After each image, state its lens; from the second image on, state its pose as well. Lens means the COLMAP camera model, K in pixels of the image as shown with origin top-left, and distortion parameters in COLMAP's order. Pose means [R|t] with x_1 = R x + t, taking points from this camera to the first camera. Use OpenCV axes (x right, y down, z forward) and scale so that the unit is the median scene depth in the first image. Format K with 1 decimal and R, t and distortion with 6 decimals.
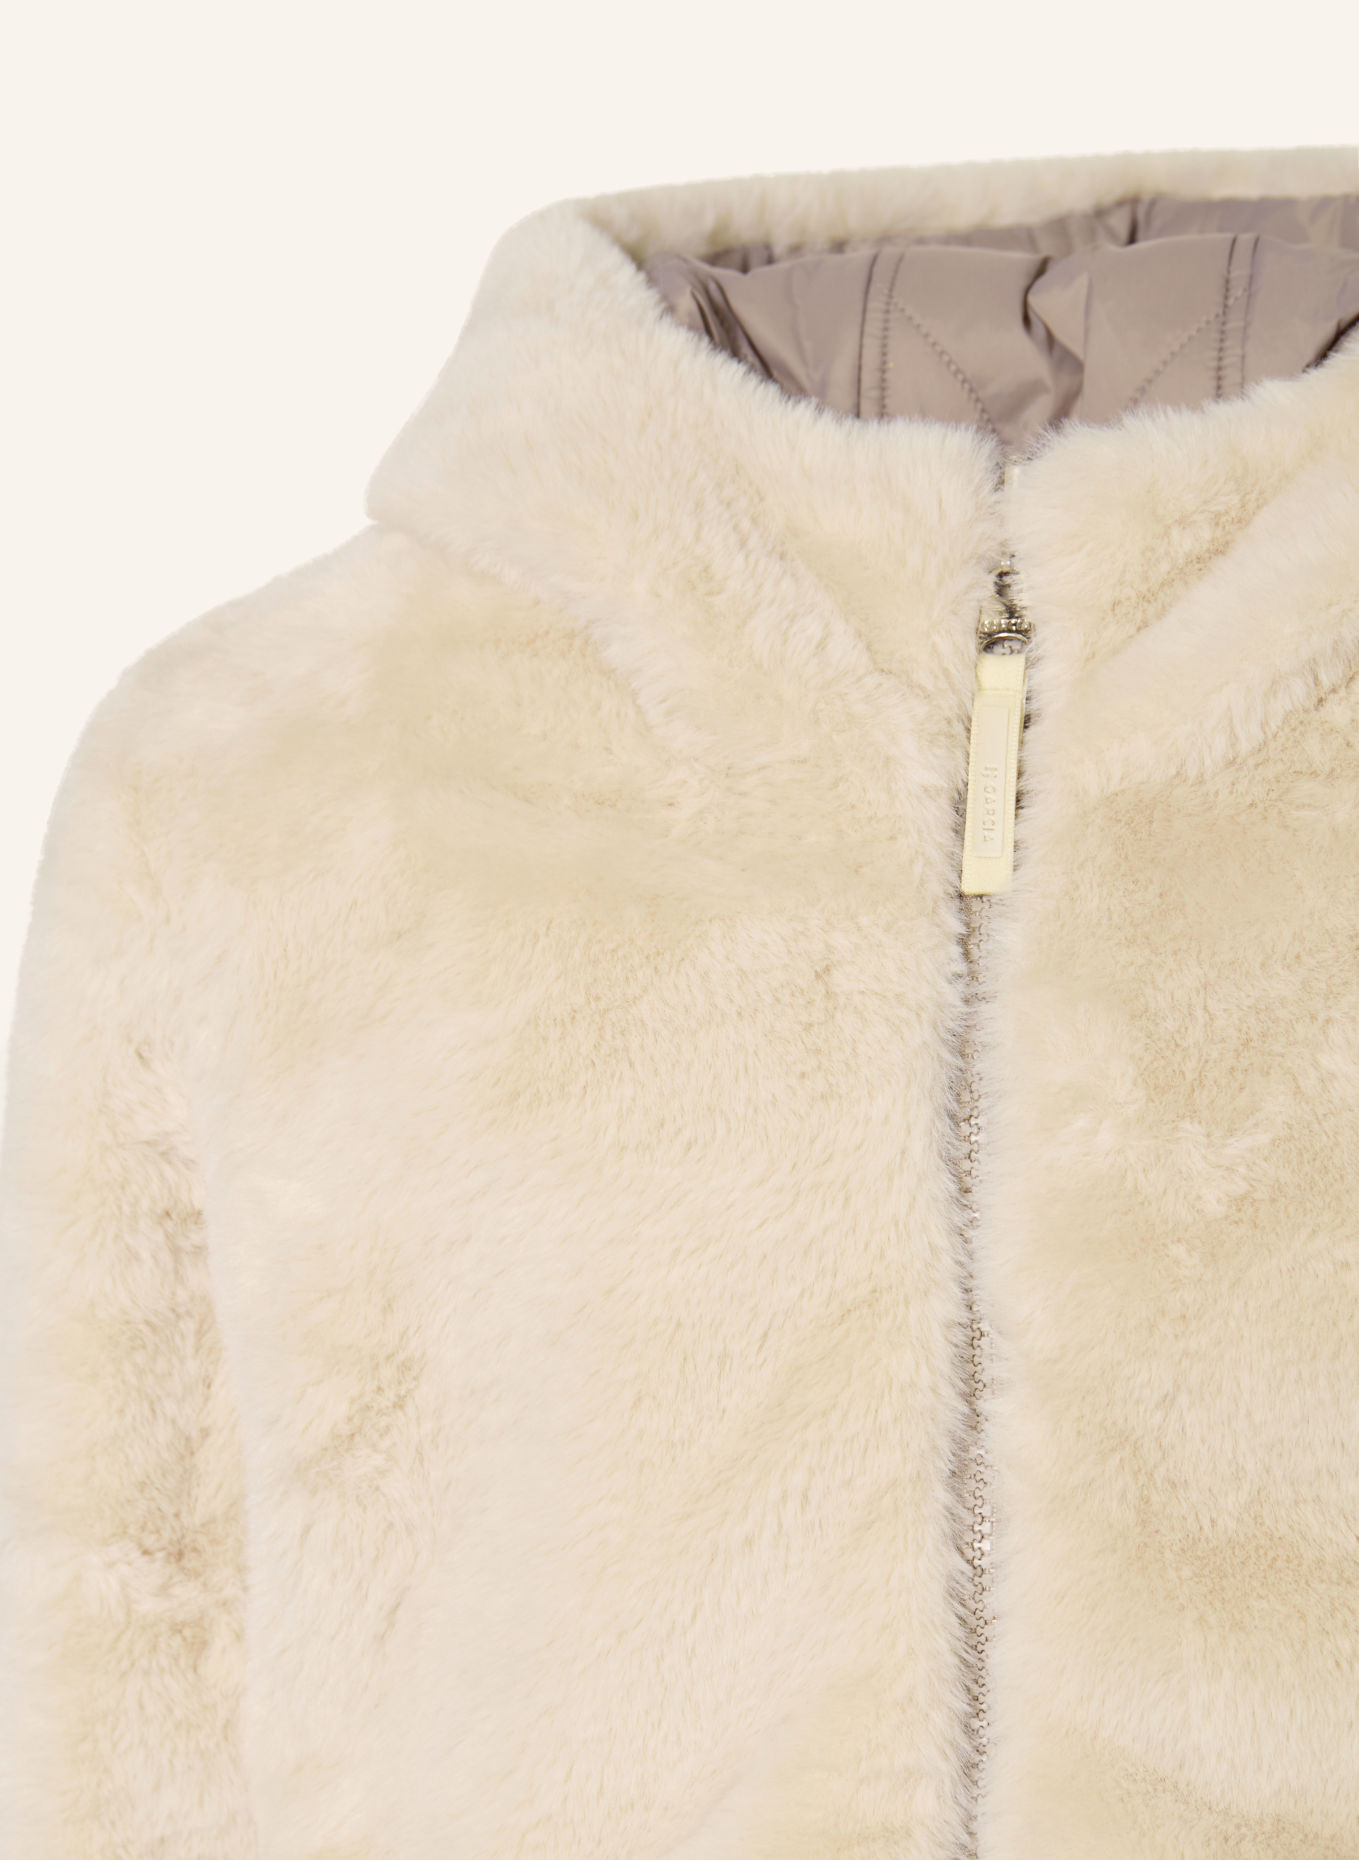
lens RADIAL K [[5403.4, 0, 677.6], [0, 5403.4, 927.9], [0, 0, 1]] dist [-0.183150, 0.000000]
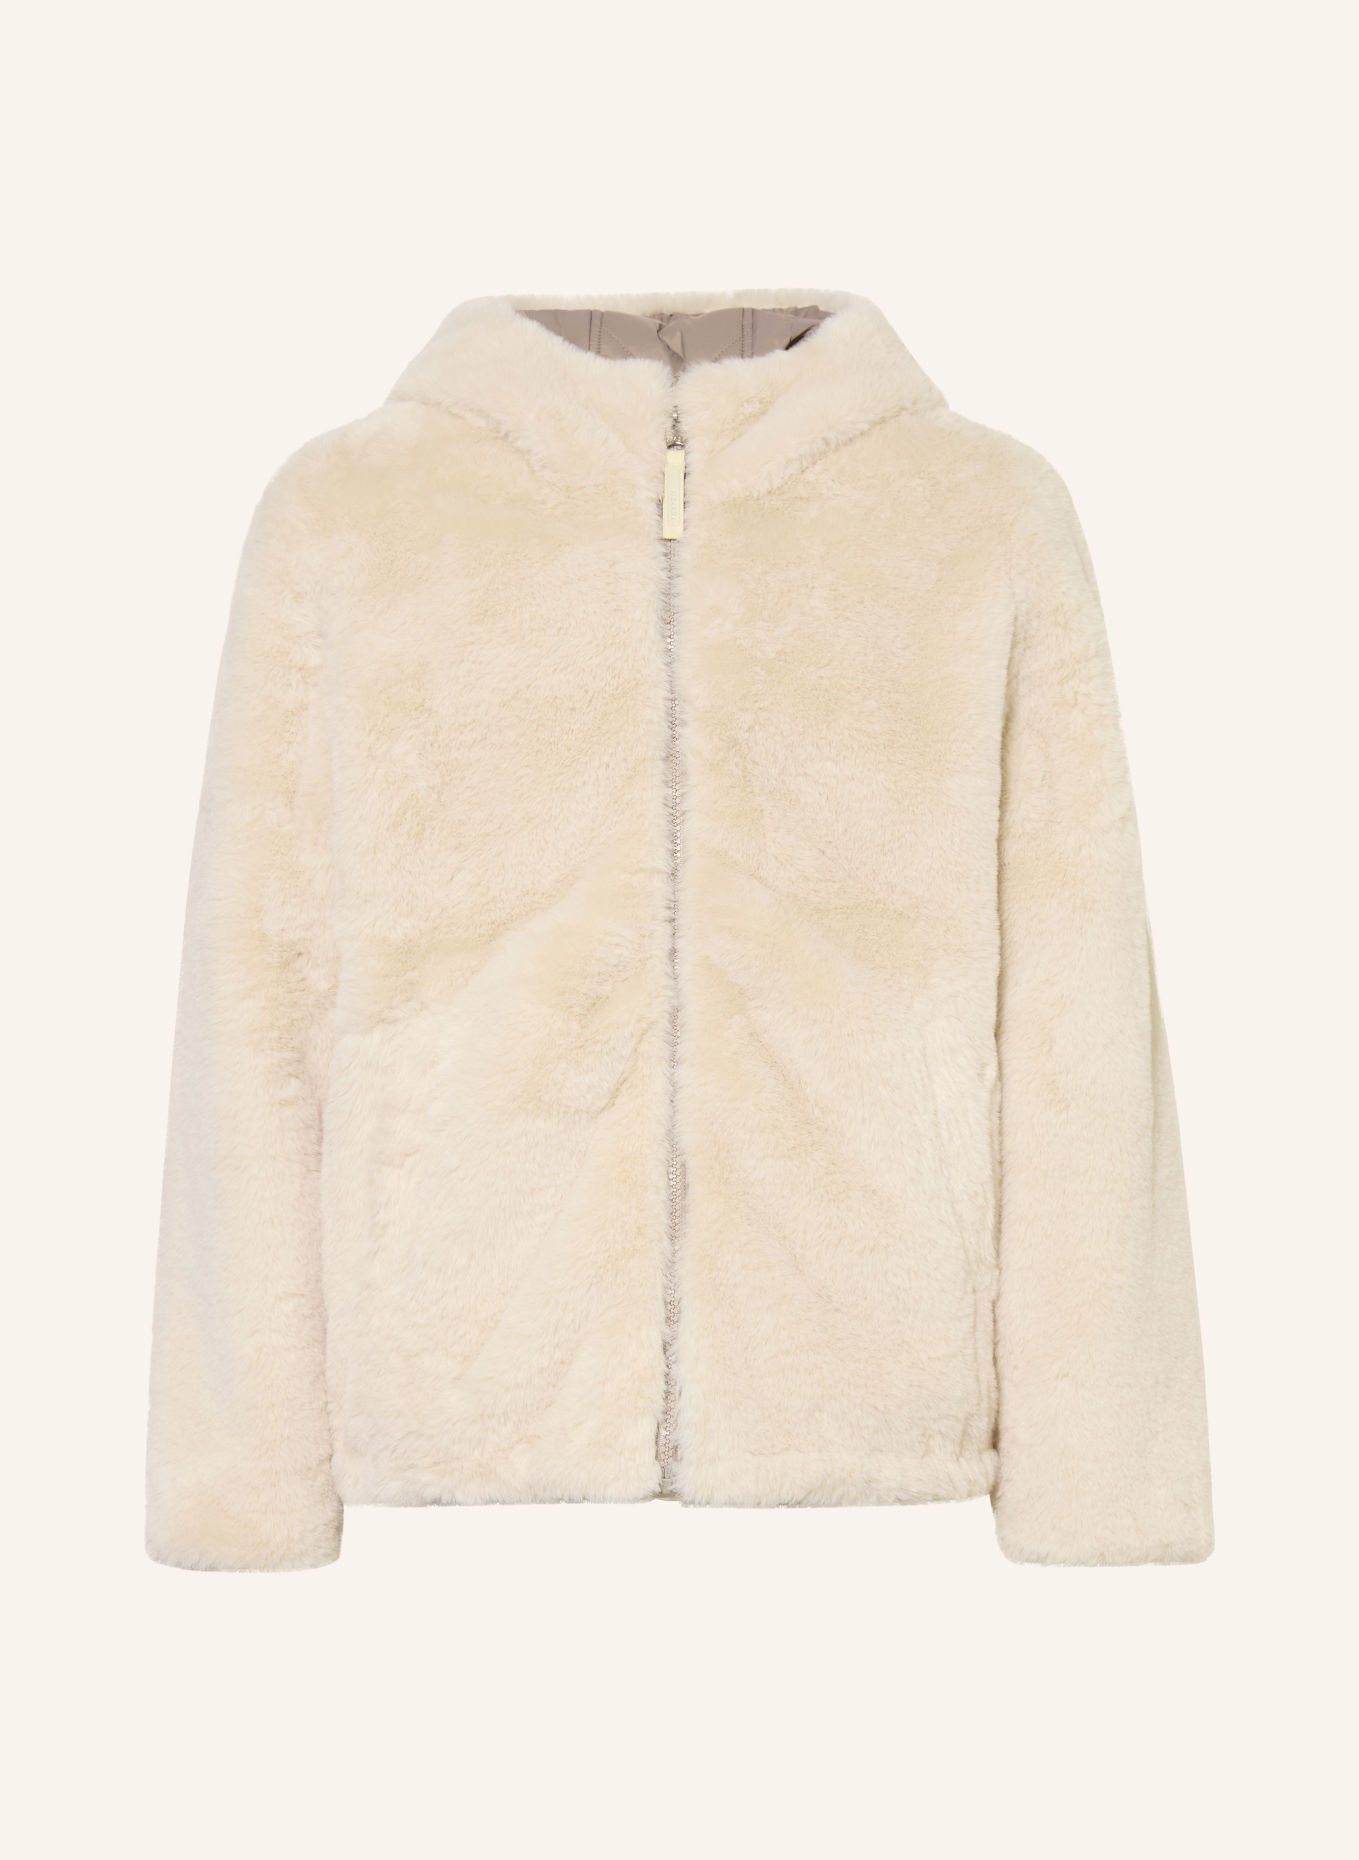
lens RADIAL K [[5403.4, 0, 680.2], [0, 5403.4, 930.8], [0, 0, 1]] dist [-0.183150, 0.000000]
pose [[0.961811, 0.043821, 0.270185, -0.613035], [-0.008448, 0.991384, -0.130718, 0.504842], [-0.273585, 0.123443, 0.953894, -1.380526]]
